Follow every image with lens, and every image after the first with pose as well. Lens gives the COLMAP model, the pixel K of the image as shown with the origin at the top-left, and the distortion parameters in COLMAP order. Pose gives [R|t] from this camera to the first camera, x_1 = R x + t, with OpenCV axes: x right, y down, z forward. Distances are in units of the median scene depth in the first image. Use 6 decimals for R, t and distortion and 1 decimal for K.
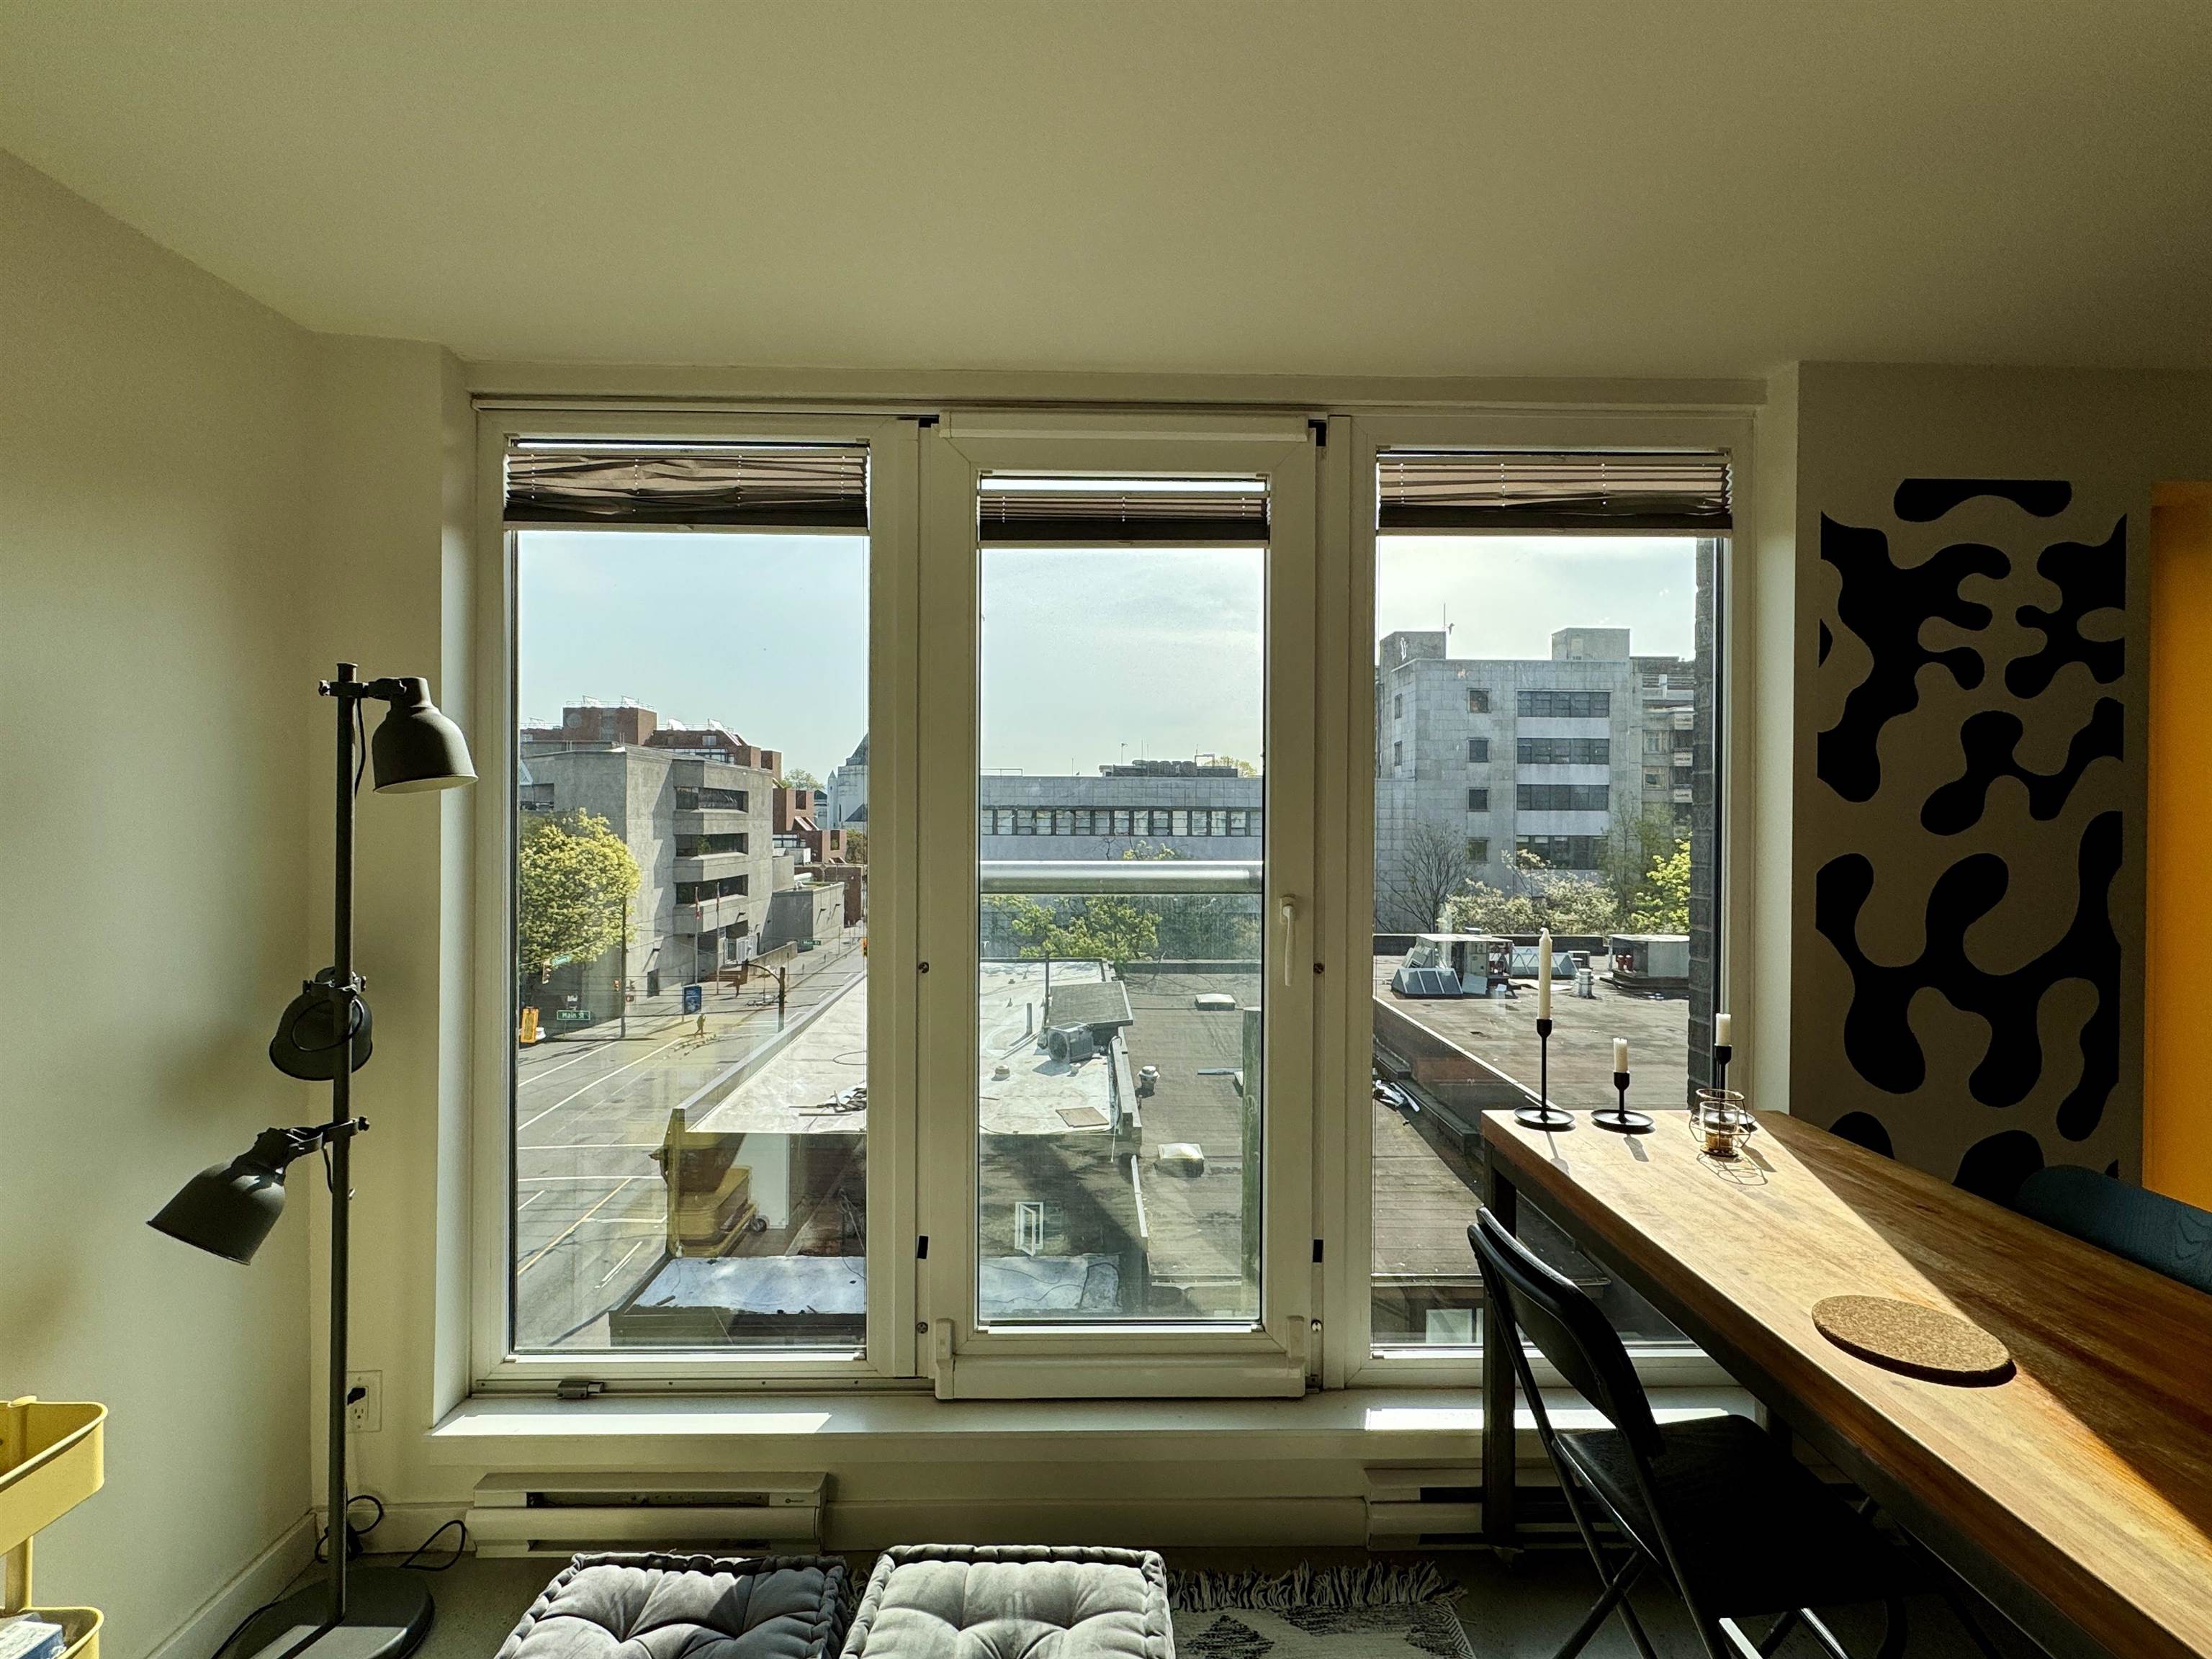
lens RADIAL K [[1054.5, 0, 1106.4], [0, 1054.5, 825.0], [0, 0, 1]] dist [-0.001652, 0.000306]
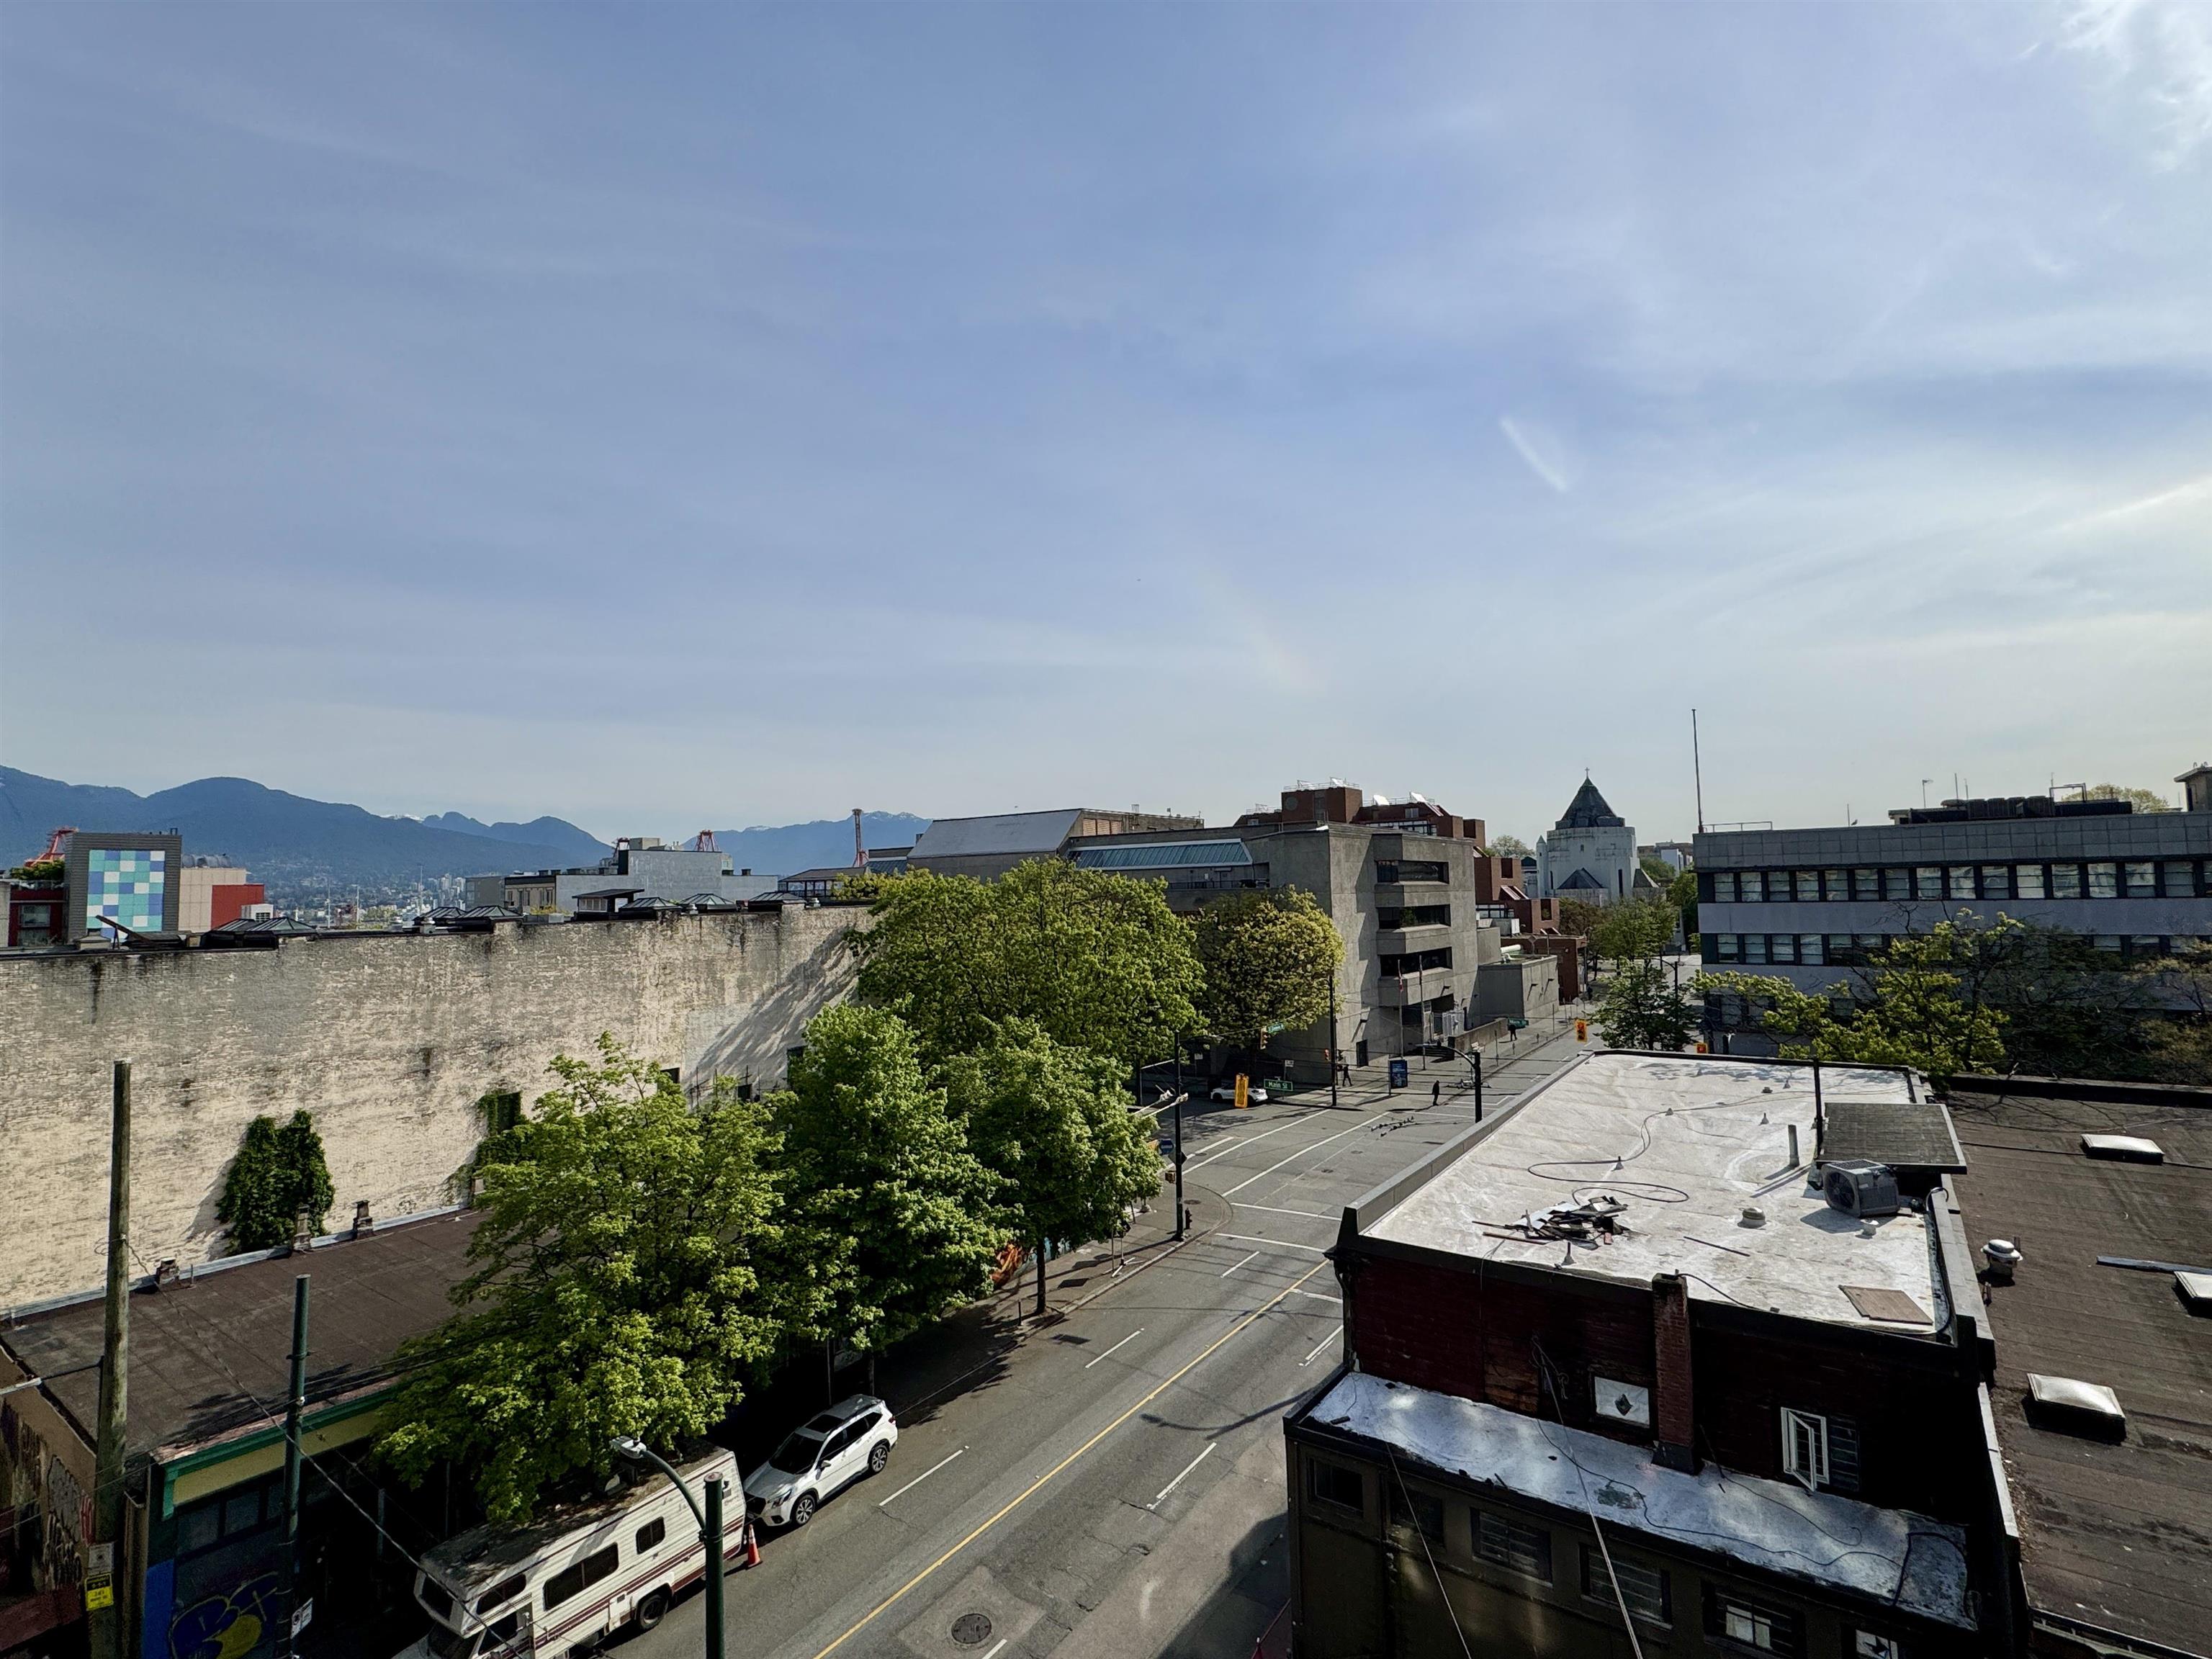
lens RADIAL K [[1054.5, 0, 1106.4], [0, 1054.5, 825.0], [0, 0, 1]] dist [-0.001652, 0.000306]
pose [[0.795784, -0.062351, -0.602362, 0.008528], [0.022726, 0.997060, -0.073182, -0.007336], [0.605154, 0.044548, 0.794861, 0.108268]]
